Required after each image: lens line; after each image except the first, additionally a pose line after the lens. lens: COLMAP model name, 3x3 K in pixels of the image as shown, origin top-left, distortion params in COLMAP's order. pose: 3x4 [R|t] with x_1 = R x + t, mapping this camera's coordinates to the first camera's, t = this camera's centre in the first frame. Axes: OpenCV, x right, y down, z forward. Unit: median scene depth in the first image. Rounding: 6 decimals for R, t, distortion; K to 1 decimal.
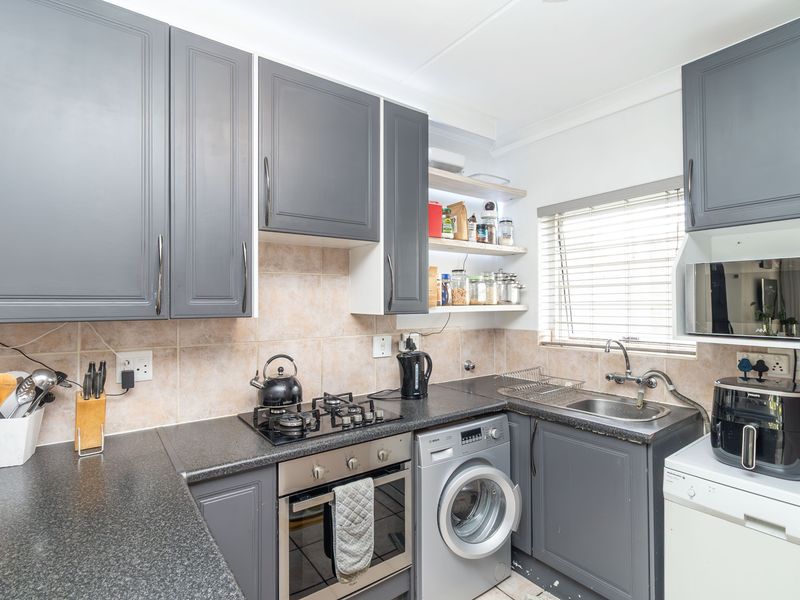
lens RADIAL K [[413.1, 0, 401.4], [0, 413.1, 299.5], [0, 0, 1]] dist [0.001911, 0.000901]
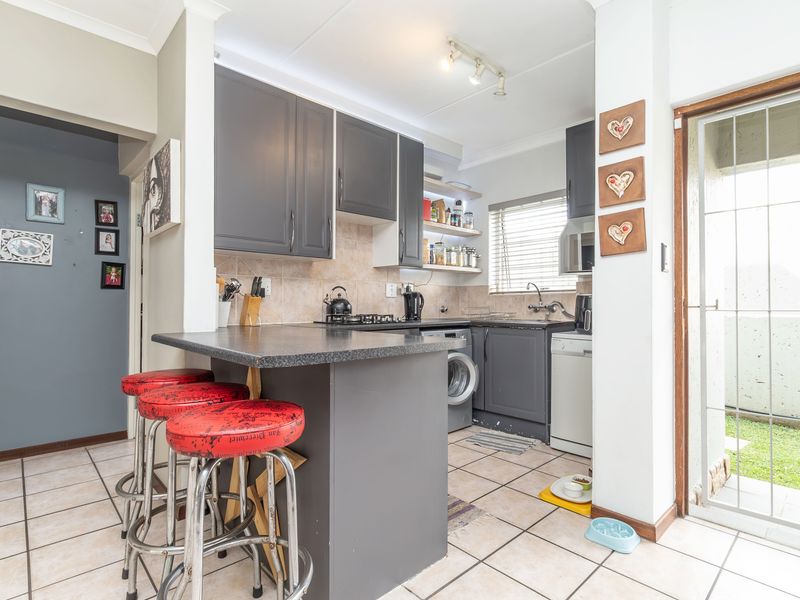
lens RADIAL K [[413.1, 0, 401.4], [0, 413.1, 299.5], [0, 0, 1]] dist [0.001911, 0.000901]
pose [[0.993126, 0.008240, 0.116761, -0.190729], [-0.007976, 0.999964, -0.002729, 0.152983], [-0.116780, 0.001778, 0.993156, -0.547705]]
